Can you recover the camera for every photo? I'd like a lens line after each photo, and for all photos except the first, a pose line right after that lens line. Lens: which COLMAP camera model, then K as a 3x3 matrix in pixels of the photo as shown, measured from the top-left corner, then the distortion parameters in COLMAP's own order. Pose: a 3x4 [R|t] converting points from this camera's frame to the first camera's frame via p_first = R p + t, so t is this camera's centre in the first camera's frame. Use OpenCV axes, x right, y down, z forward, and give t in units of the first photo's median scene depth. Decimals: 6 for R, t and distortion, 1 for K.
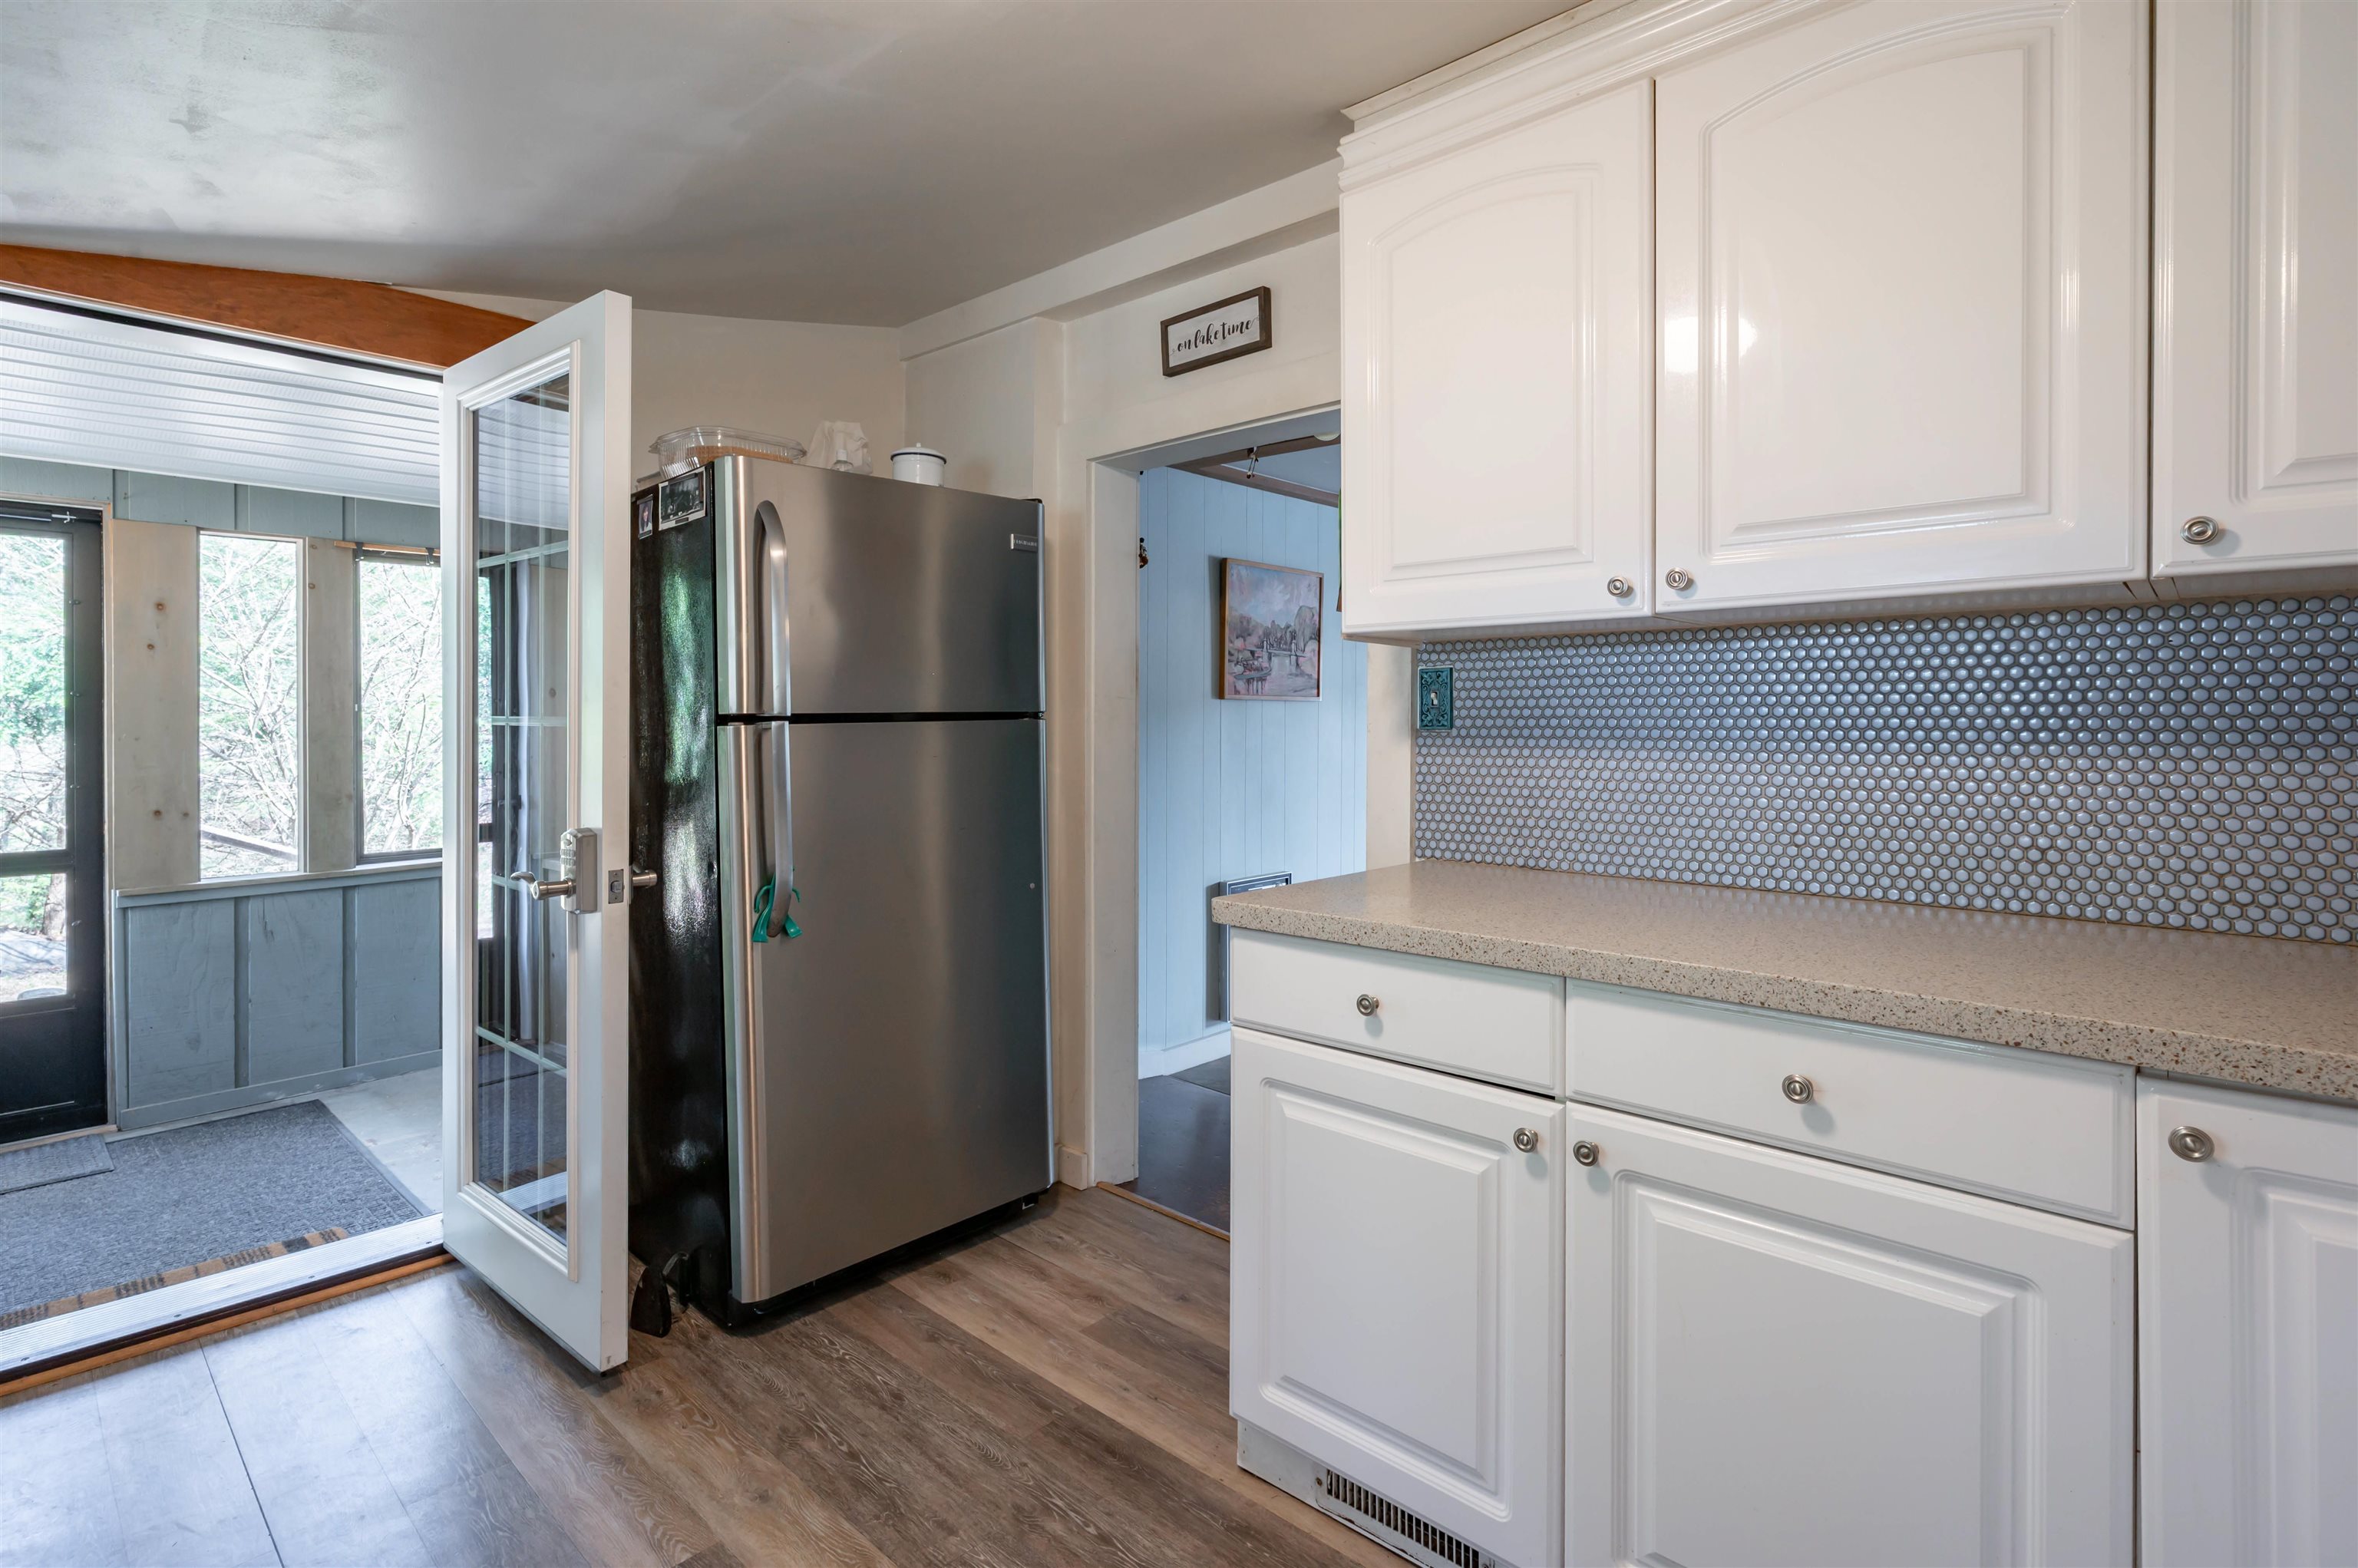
lens RADIAL K [[1176.7, 0, 1208.9], [0, 1176.7, 723.5], [0, 0, 1]] dist [-0.002539, 0.000858]
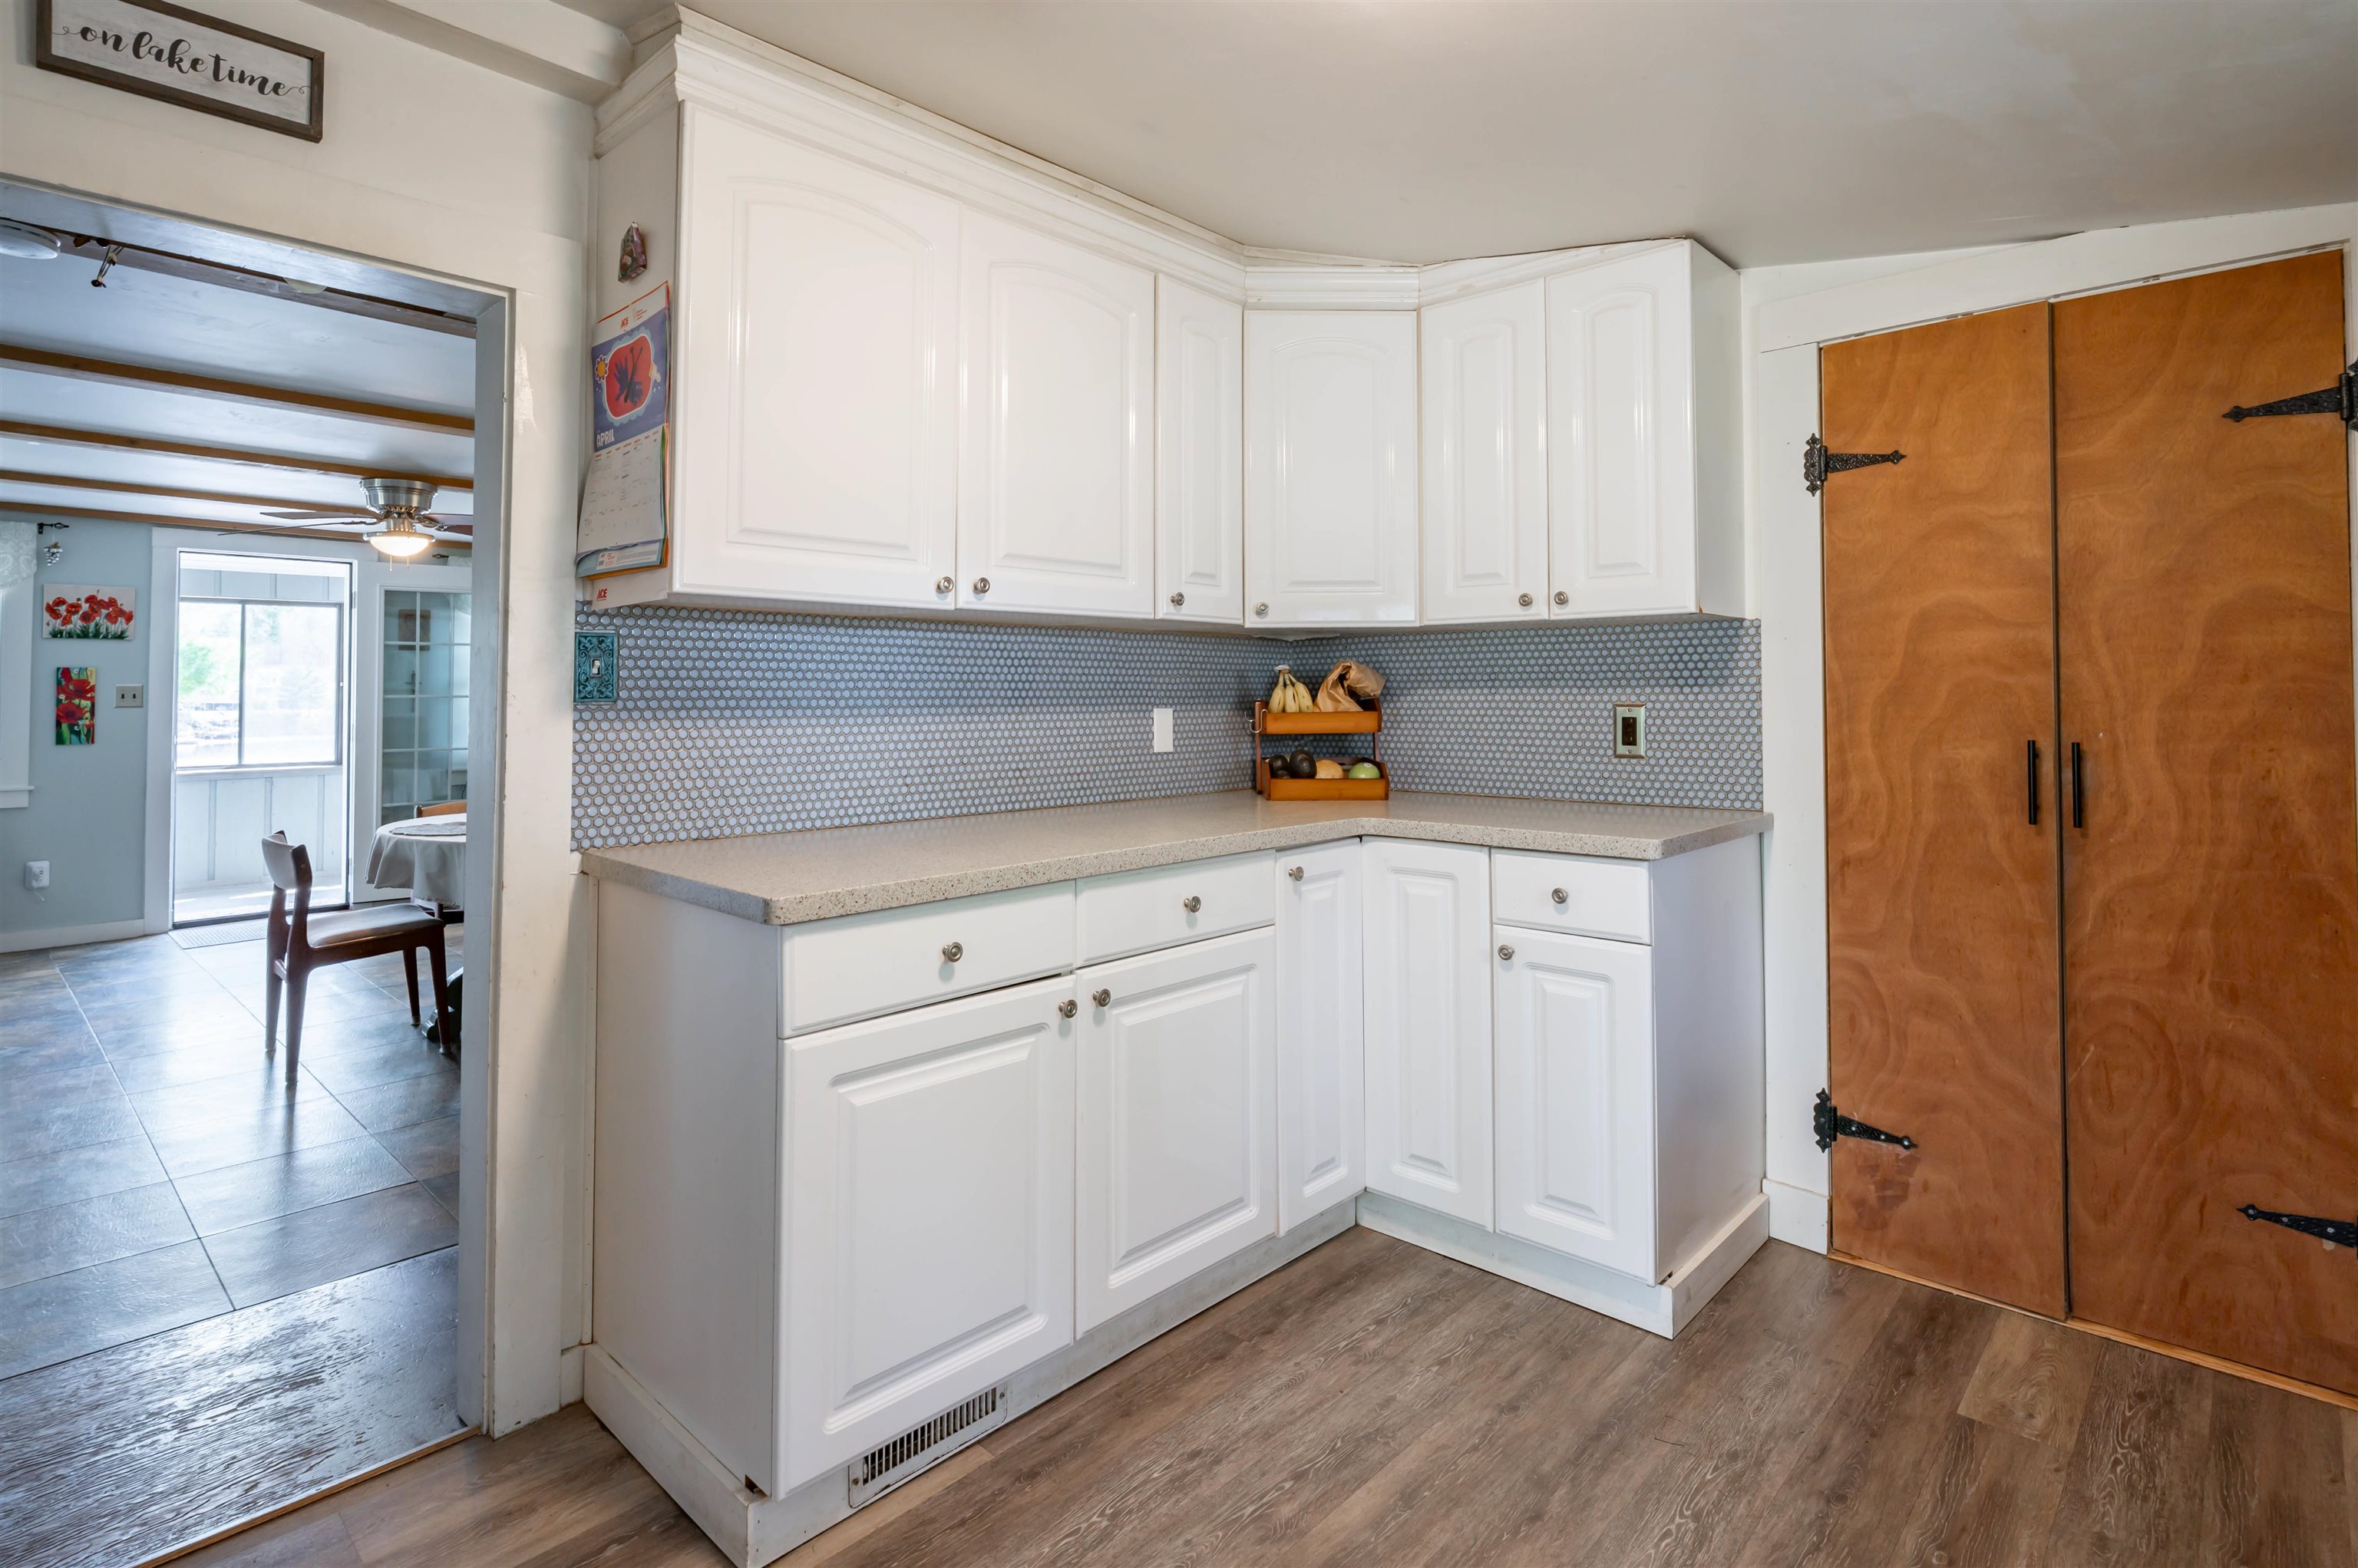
lens RADIAL K [[1151.5, 0, 1127.5], [0, 1151.5, 667.8], [0, 0, 1]] dist [0.001173, 0.000033]
pose [[0.037481, 0.024770, 0.998990, -0.614860], [0.004884, 0.999676, -0.024971, 0.002937], [-0.999285, 0.005815, 0.037348, 0.530293]]
